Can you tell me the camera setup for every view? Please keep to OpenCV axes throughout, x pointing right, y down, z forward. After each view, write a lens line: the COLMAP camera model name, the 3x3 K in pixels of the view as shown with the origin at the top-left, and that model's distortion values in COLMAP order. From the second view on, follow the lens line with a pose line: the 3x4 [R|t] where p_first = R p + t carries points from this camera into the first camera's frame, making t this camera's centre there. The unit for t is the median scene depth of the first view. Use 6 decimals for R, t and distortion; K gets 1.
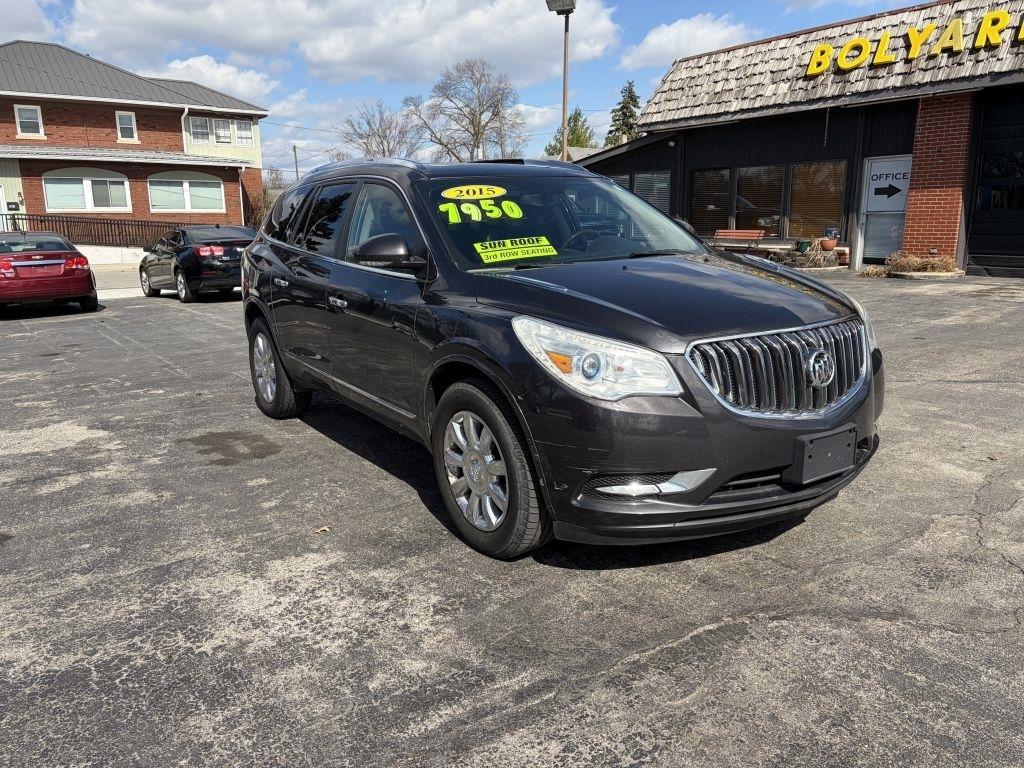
lens RADIAL K [[774.2, 0, 512.0], [0, 774.2, 384.0], [0, 0, 1]] dist [0.079425, -0.081014]
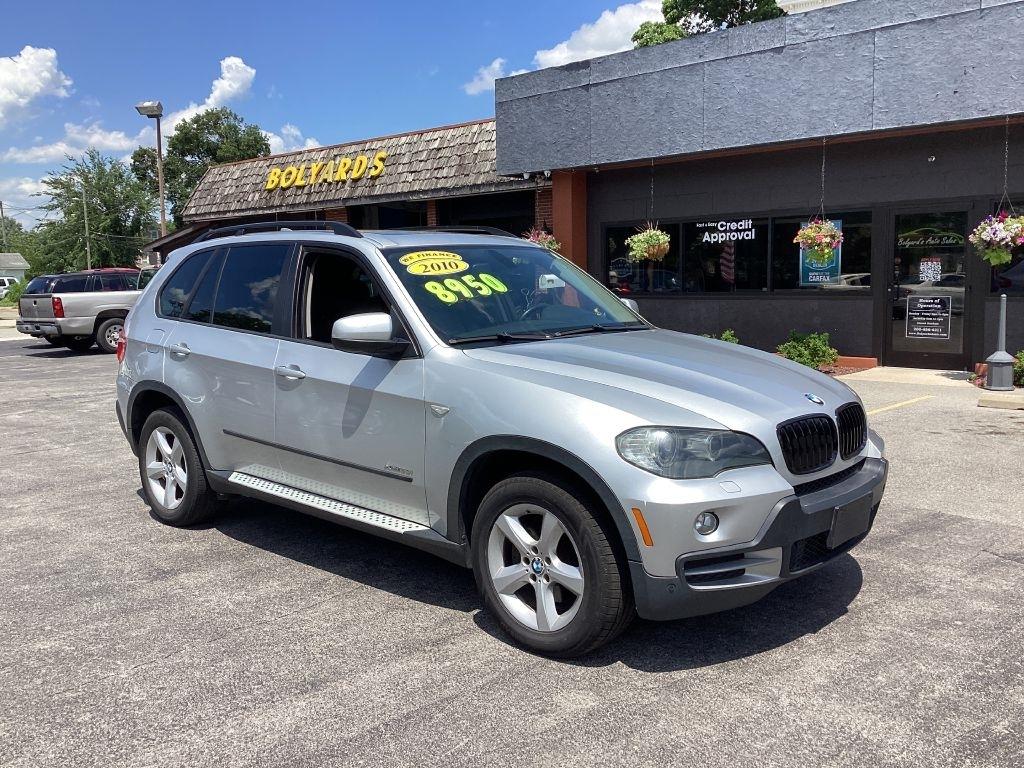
lens RADIAL K [[926.9, 0, 512.0], [0, 926.9, 384.0], [0, 0, 1]] dist [0.133681, -0.262594]
pose [[0.982505, -0.028704, 0.184012, 0.553266], [0.046149, 0.994759, -0.091235, 0.139081], [-0.180429, 0.098131, 0.978681, -0.760266]]
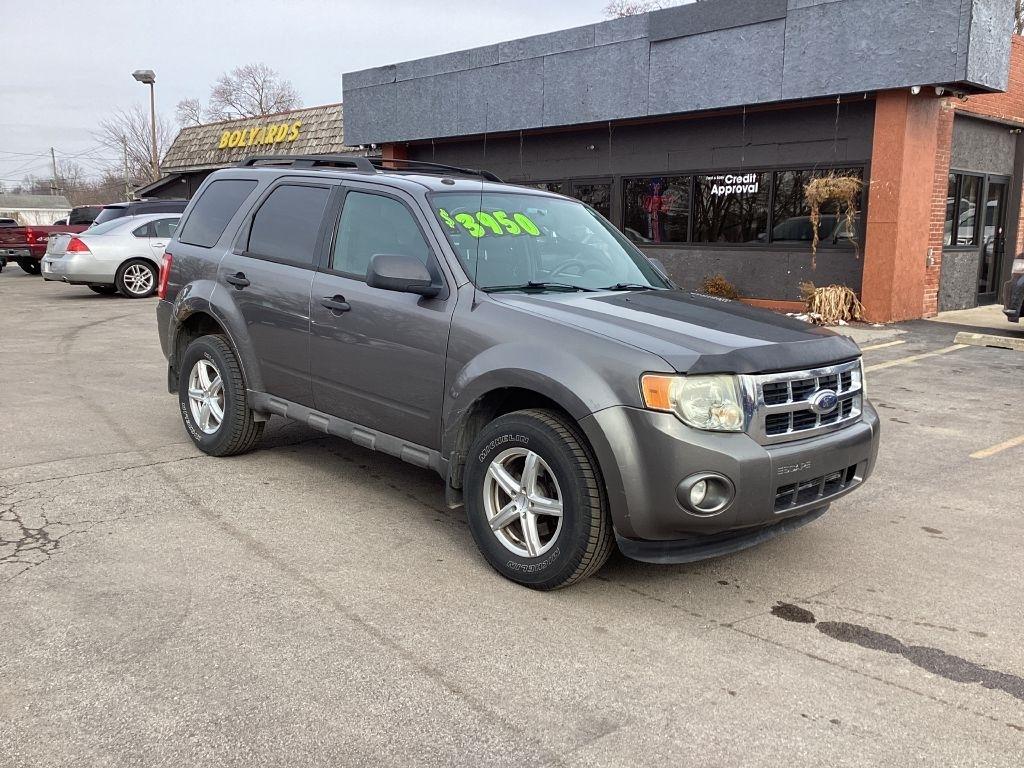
lens RADIAL K [[926.9, 0, 512.0], [0, 926.9, 384.0], [0, 0, 1]] dist [0.133681, -0.262594]
pose [[0.992063, -0.000526, 0.125743, 0.853290], [0.006519, 0.998862, -0.047255, 0.251870], [-0.125575, 0.047700, 0.990937, -1.234329]]
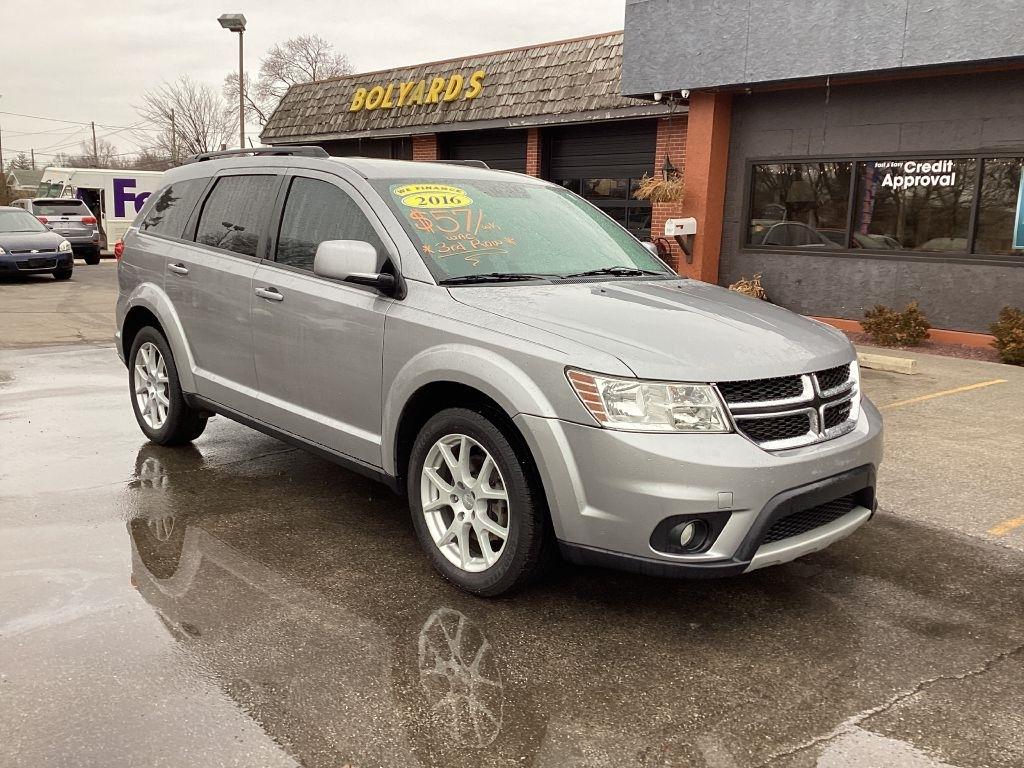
lens RADIAL K [[919.3, 0, 512.0], [0, 919.3, 384.0], [0, 0, 1]] dist [0.103752, -0.179872]
pose [[0.994022, 0.019774, 0.107373, 0.547593], [-0.016513, 0.999378, -0.031172, 0.100073], [-0.107923, 0.029213, 0.993730, -0.564271]]
